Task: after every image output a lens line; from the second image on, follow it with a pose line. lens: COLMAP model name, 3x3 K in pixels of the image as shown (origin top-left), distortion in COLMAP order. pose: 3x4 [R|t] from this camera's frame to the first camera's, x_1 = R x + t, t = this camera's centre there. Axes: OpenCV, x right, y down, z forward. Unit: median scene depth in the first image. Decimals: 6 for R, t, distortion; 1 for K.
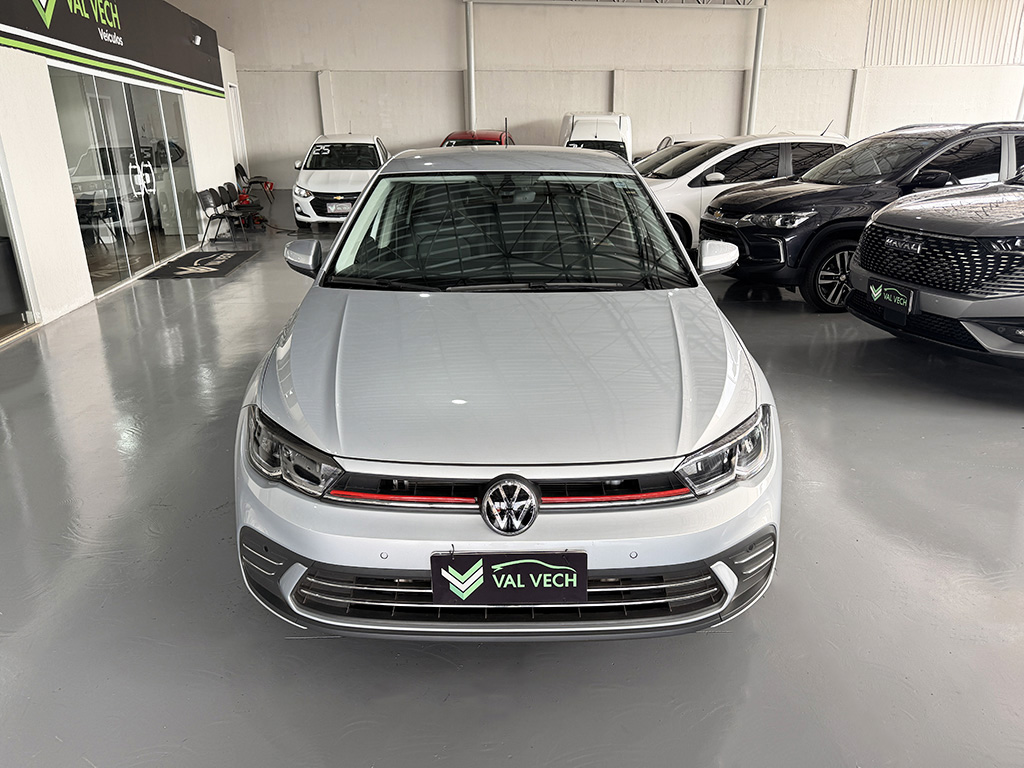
lens RADIAL K [[738.6, 0, 518.0], [0, 738.6, 384.1], [0, 0, 1]] dist [0.027177, -0.024043]
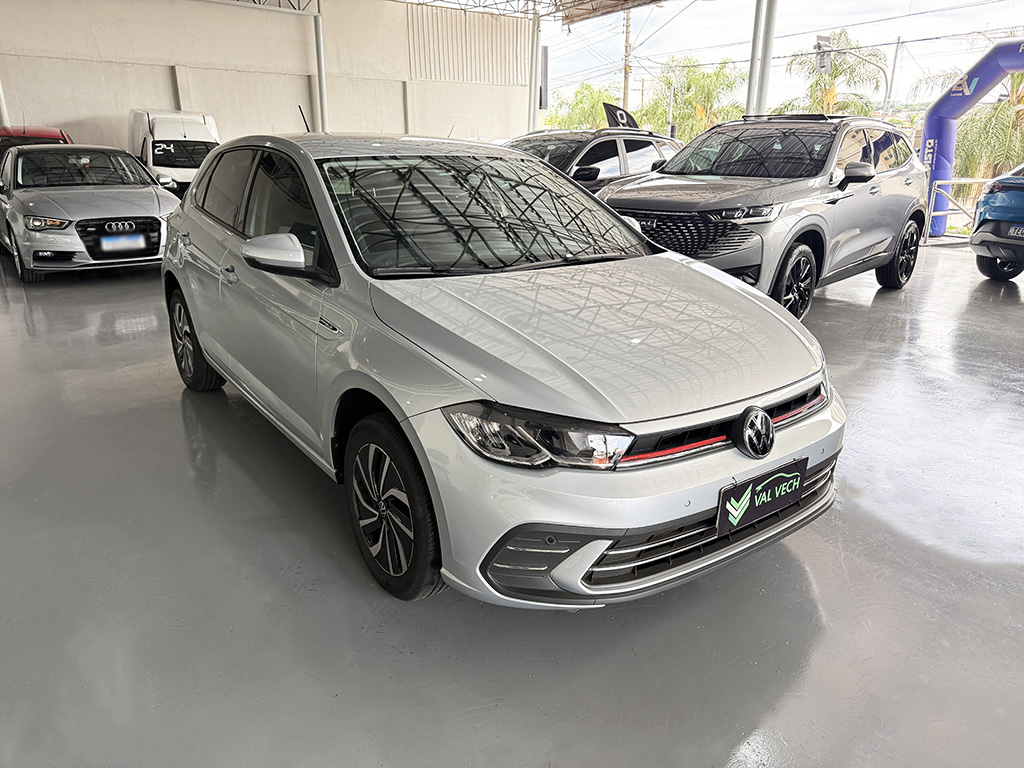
lens RADIAL K [[738.6, 0, 505.7], [0, 738.6, 386.9], [0, 0, 1]] dist [0.027177, -0.024043]
pose [[0.815527, -0.170461, 0.553045, -0.441403], [0.173696, 0.983674, 0.047056, -0.013172], [-0.552038, 0.057686, 0.831821, 0.116326]]
